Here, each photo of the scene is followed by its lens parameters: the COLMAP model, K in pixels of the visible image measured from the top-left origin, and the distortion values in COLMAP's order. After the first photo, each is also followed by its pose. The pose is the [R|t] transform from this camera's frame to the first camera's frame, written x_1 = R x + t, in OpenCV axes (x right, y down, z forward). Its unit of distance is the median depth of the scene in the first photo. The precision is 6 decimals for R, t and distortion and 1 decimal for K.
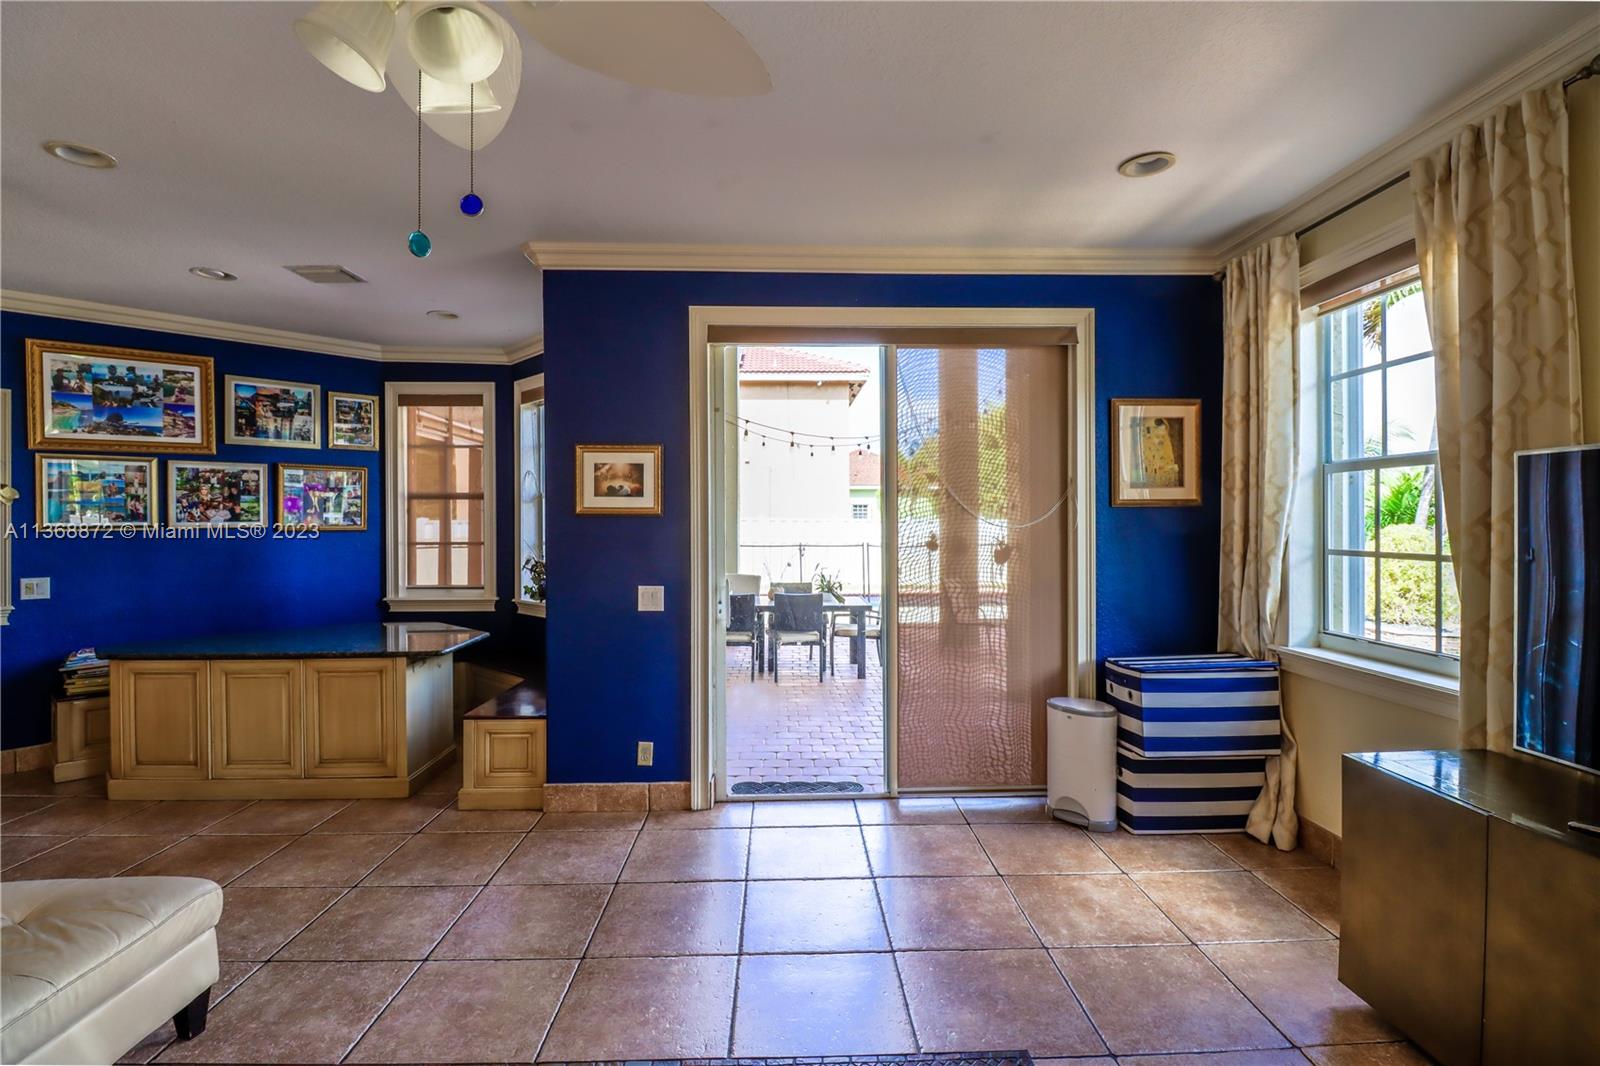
lens RADIAL K [[745.0, 0, 806.2], [0, 745.0, 519.7], [0, 0, 1]] dist [-0.004610, -0.010465]
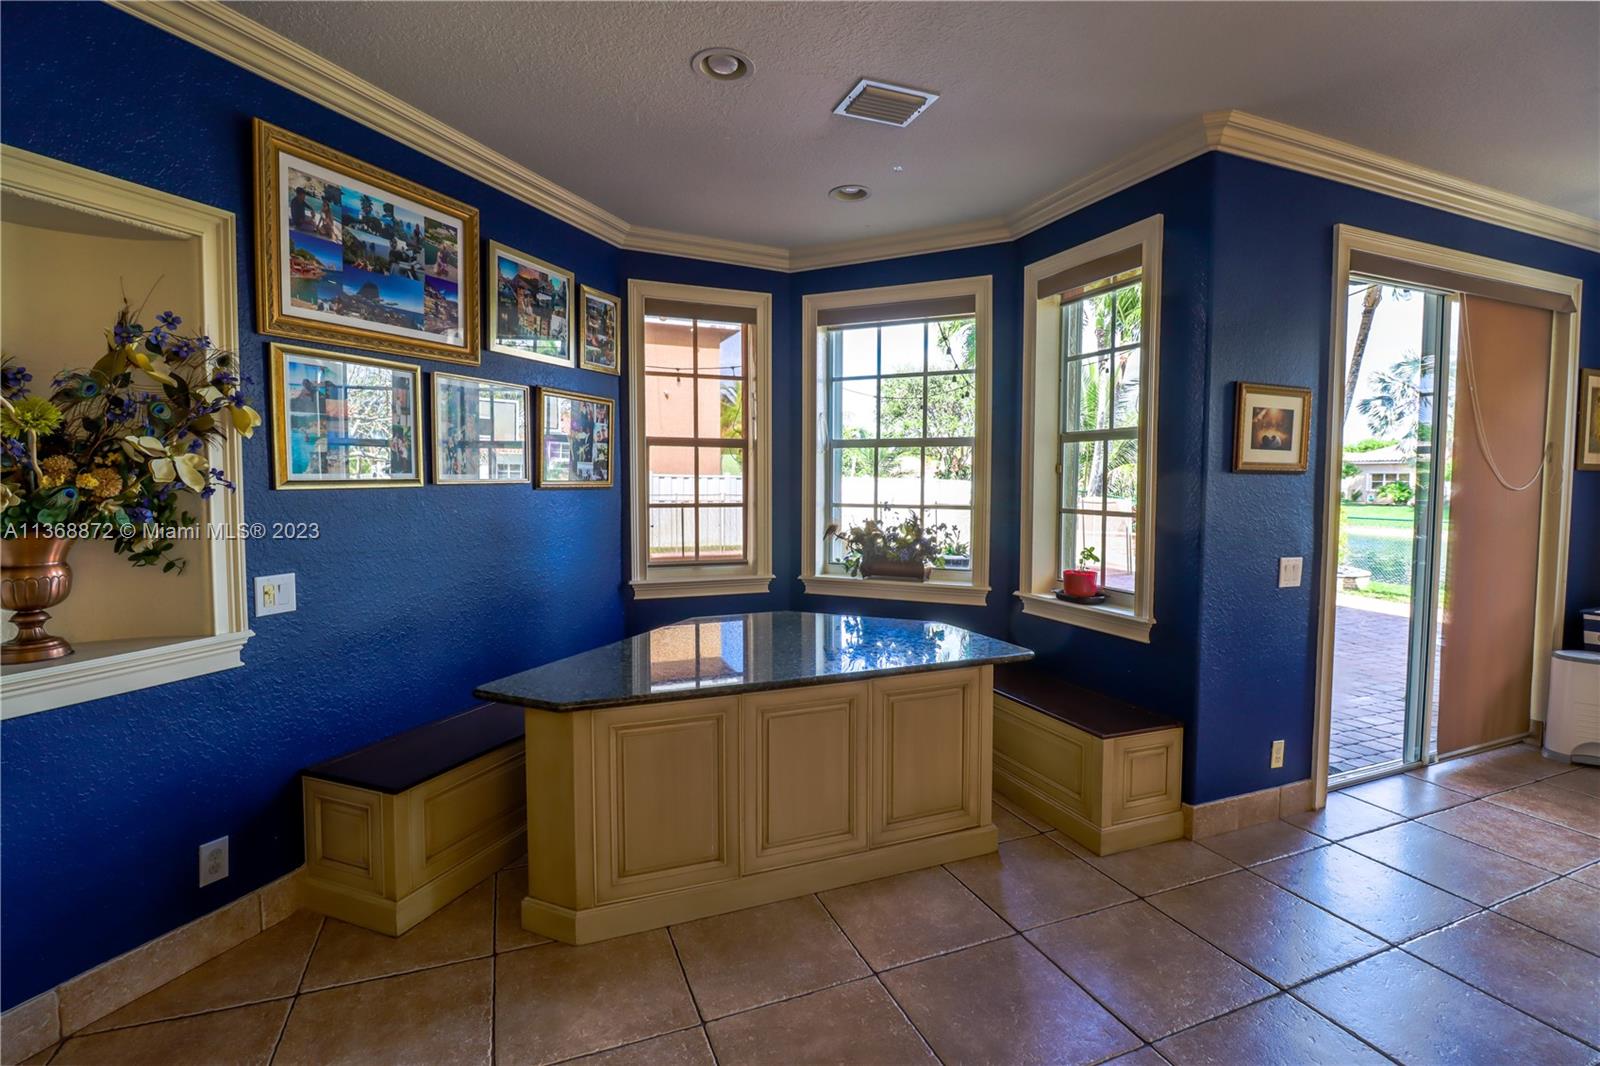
lens RADIAL K [[745.0, 0, 809.1], [0, 745.0, 522.7], [0, 0, 1]] dist [-0.004610, -0.010465]
pose [[0.939260, -0.011307, 0.343020, -0.812681], [-0.009019, 0.998299, 0.057602, 0.005607], [-0.343088, -0.057197, 0.937560, 0.327796]]
